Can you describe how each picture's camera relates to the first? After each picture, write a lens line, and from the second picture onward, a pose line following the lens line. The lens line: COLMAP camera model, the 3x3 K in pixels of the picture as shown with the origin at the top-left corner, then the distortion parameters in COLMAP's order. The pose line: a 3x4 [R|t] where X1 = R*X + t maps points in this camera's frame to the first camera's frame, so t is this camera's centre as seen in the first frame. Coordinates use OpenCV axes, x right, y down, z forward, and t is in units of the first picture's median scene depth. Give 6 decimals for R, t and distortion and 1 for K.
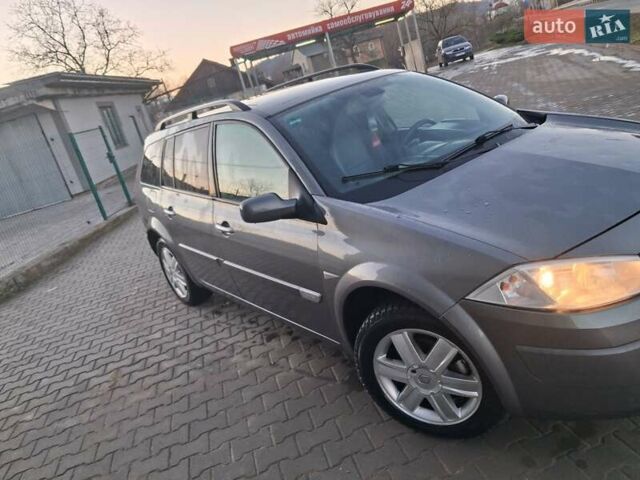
lens RADIAL K [[502.9, 0, 320.0], [0, 502.9, 240.0], [0, 0, 1]] dist [0.033573, -0.051983]
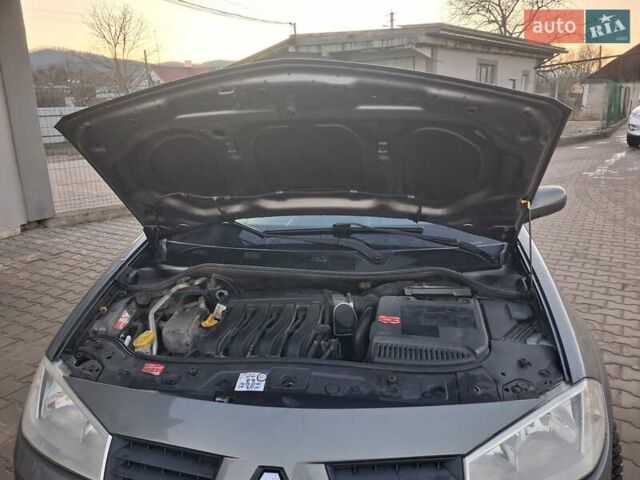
lens RADIAL K [[502.9, 0, 320.0], [0, 502.9, 240.0], [0, 0, 1]] dist [0.033573, -0.051983]
pose [[0.685658, 0.422718, -0.592606, 0.484157], [-0.373644, 0.903055, 0.211854, -0.208836], [0.624710, 0.076165, 0.777133, 0.225709]]
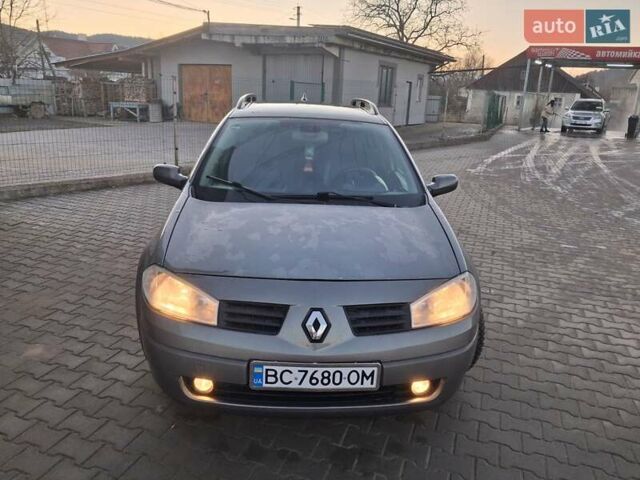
lens RADIAL K [[503.0, 0, 320.0], [0, 503.0, 240.0], [0, 0, 1]] dist [-0.007486, 0.001935]
pose [[0.782399, 0.444433, -0.436270, 0.552990], [-0.422719, 0.893417, 0.152036, -0.178110], [0.457341, 0.065467, 0.886878, -0.031777]]
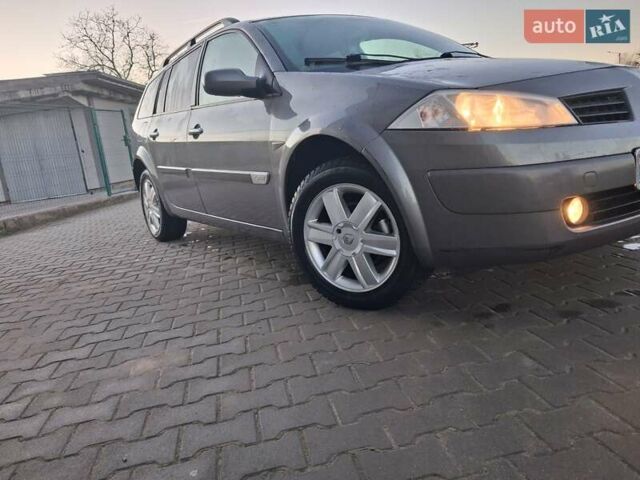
lens RADIAL K [[505.5, 0, 321.3], [0, 505.5, 237.7], [0, 0, 1]] dist [0.030434, -0.039475]
pose [[0.988739, 0.146166, -0.032115, 0.094966], [-0.148785, 0.983175, -0.105969, 0.196981], [0.016085, 0.109554, 0.993851, 0.004473]]
